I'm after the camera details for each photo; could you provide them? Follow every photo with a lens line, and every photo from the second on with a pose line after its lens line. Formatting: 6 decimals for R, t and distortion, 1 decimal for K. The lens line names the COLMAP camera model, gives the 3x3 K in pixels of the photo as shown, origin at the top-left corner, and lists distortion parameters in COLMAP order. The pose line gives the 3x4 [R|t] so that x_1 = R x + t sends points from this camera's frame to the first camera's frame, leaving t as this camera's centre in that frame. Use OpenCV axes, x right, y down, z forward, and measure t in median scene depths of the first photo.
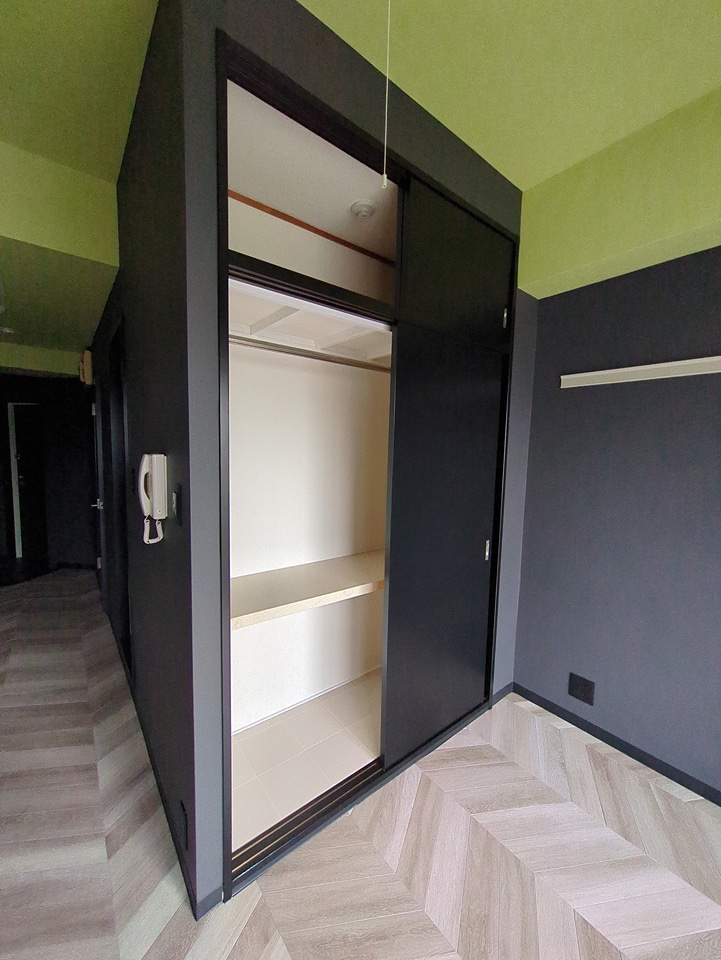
lens RADIAL K [[377.5, 0, 360.5], [0, 377.5, 480.0], [0, 0, 1]] dist [0.000447, -0.000482]
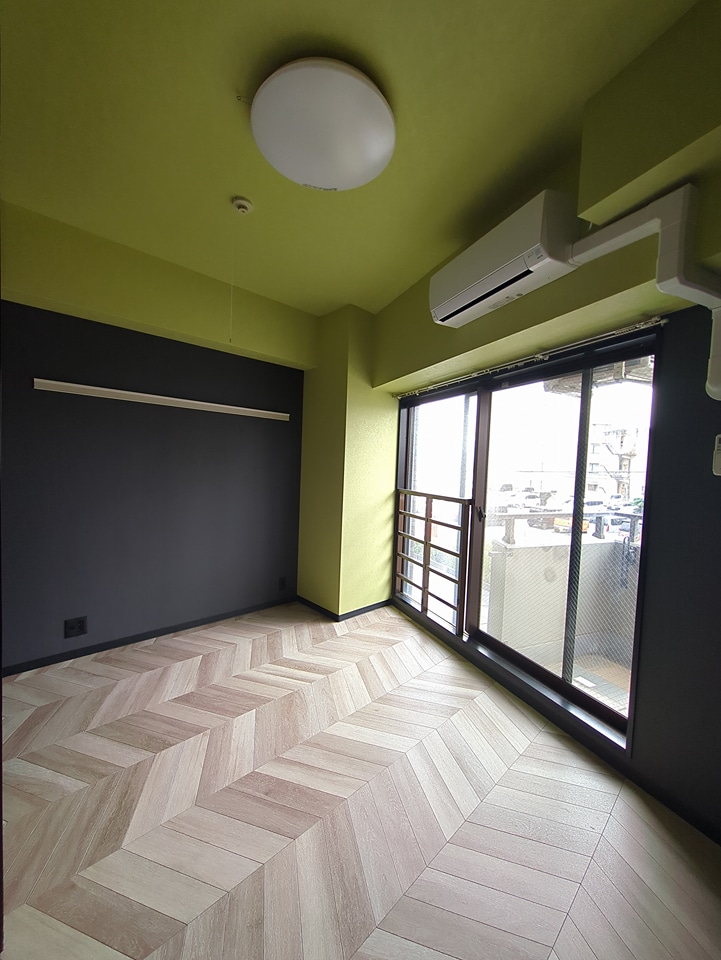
lens RADIAL K [[377.5, 0, 360.5], [0, 377.5, 480.0], [0, 0, 1]] dist [0.000447, -0.000482]
pose [[-0.089465, -0.073458, 0.993277, -0.943040], [0.047013, 0.995853, 0.077883, -0.006478], [-0.994880, 0.053665, -0.085641, 0.139034]]
